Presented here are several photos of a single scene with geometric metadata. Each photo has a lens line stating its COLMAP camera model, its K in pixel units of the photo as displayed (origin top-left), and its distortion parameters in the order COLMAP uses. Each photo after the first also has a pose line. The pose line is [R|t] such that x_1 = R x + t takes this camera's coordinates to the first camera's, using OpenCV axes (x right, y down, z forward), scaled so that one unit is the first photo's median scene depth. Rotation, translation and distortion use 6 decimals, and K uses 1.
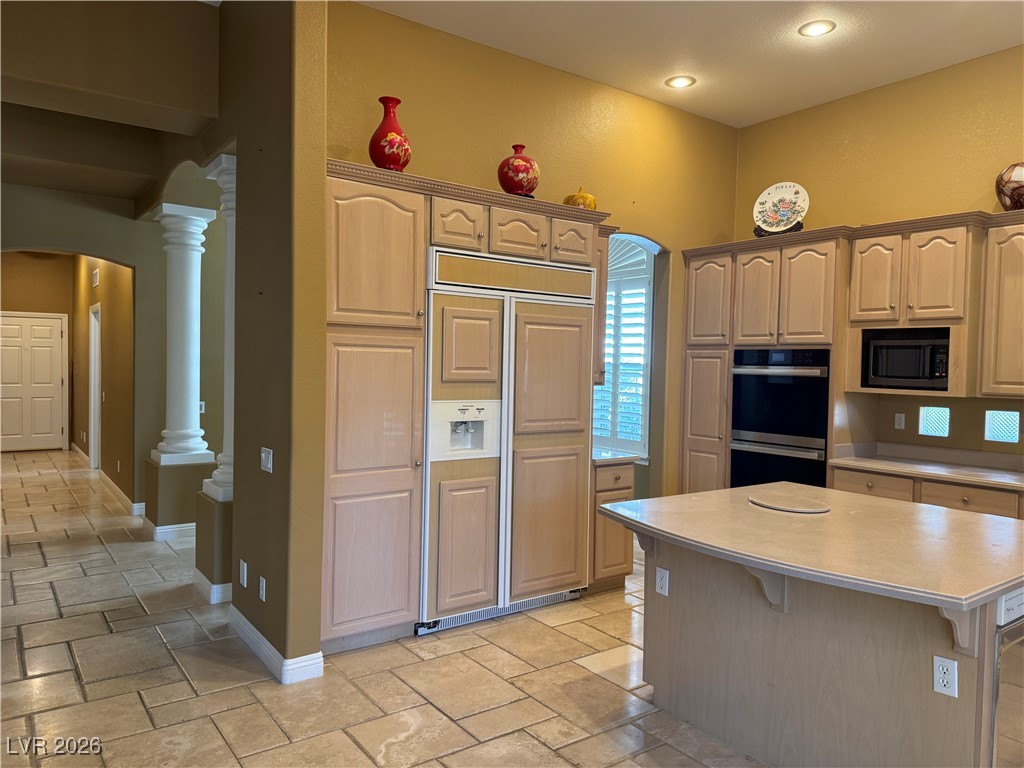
lens RADIAL K [[715.6, 0, 511.3], [0, 715.6, 386.0], [0, 0, 1]] dist [0.066766, -0.084589]
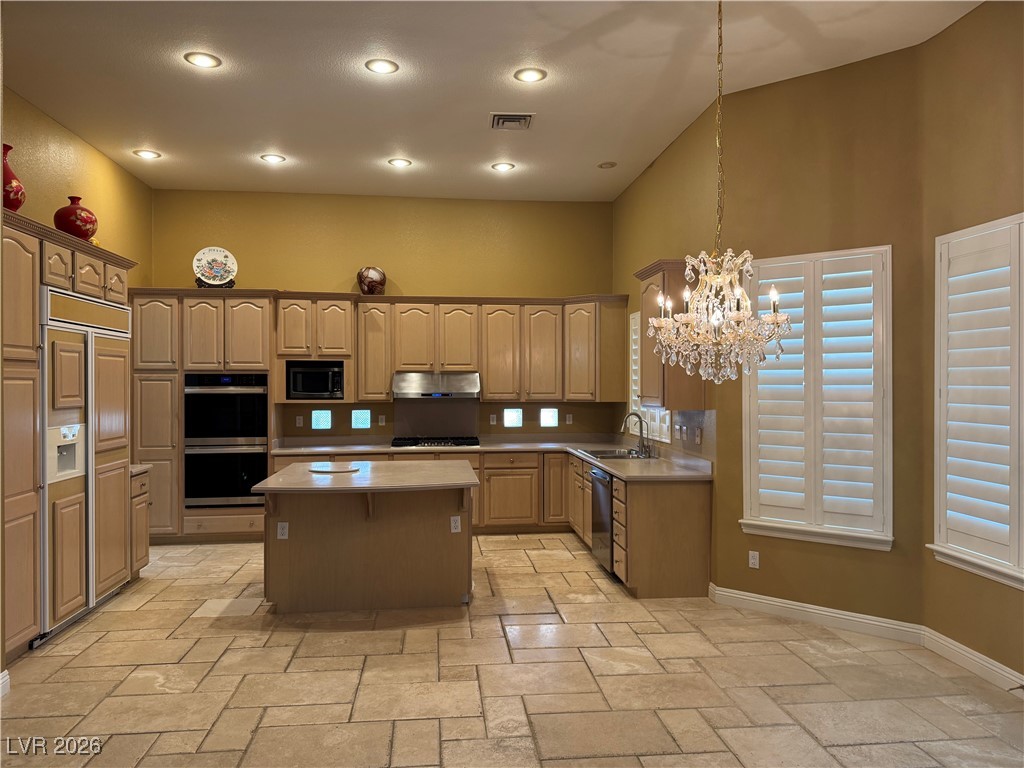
lens RADIAL K [[715.6, 0, 507.7], [0, 715.6, 384.7], [0, 0, 1]] dist [0.066766, -0.084589]
pose [[0.496025, -0.022674, 0.868012, -0.578310], [0.040005, 0.999194, 0.003240, -0.015633], [-0.867386, 0.033118, 0.496533, -0.123277]]
